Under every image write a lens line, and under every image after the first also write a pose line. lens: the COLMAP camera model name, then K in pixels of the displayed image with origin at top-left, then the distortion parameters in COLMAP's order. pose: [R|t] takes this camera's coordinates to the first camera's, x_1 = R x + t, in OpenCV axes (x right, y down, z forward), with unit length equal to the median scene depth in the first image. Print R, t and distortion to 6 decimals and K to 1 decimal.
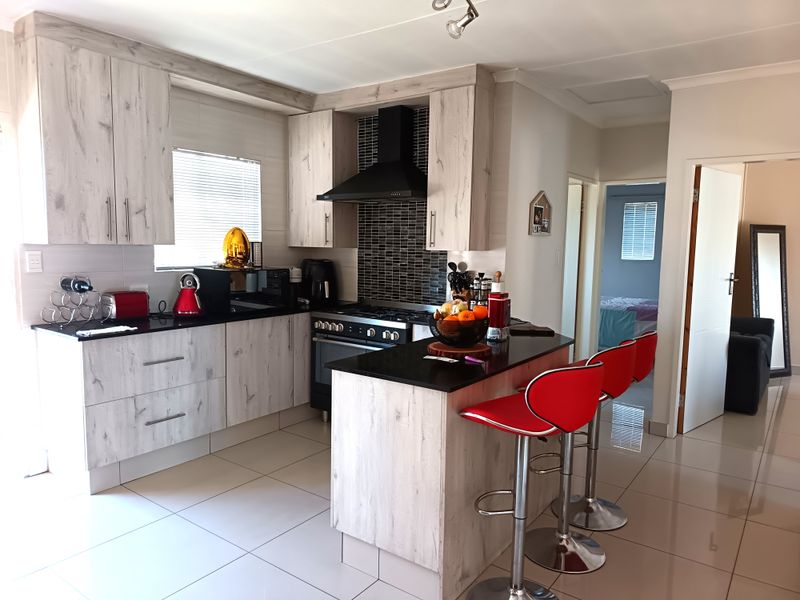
lens RADIAL K [[555.7, 0, 390.9], [0, 555.7, 305.2], [0, 0, 1]] dist [0.032404, -0.004940]
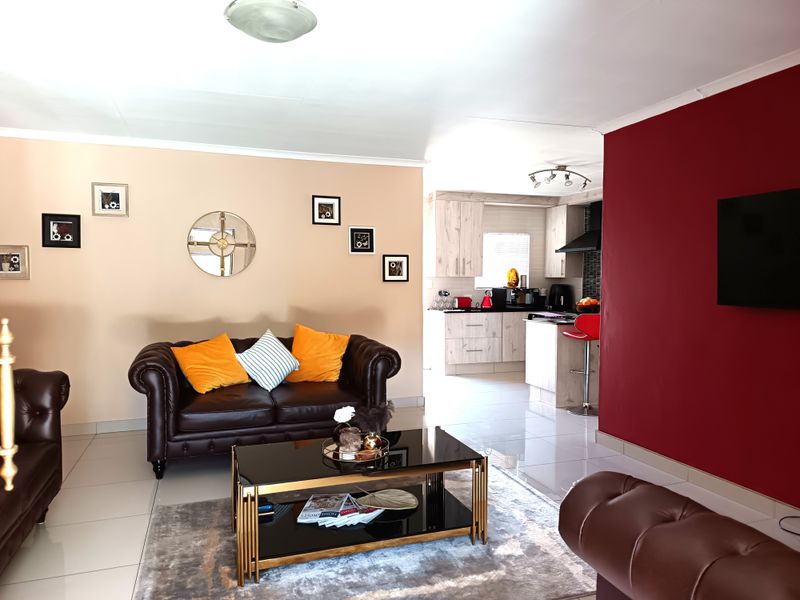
lens RADIAL K [[555.7, 0, 390.9], [0, 555.7, 305.2], [0, 0, 1]] dist [0.032404, -0.004940]
pose [[0.824289, 0.013637, -0.566006, 0.561128], [-0.052323, 0.997266, -0.052172, 0.138237], [0.563747, 0.072620, 0.822749, -1.011825]]
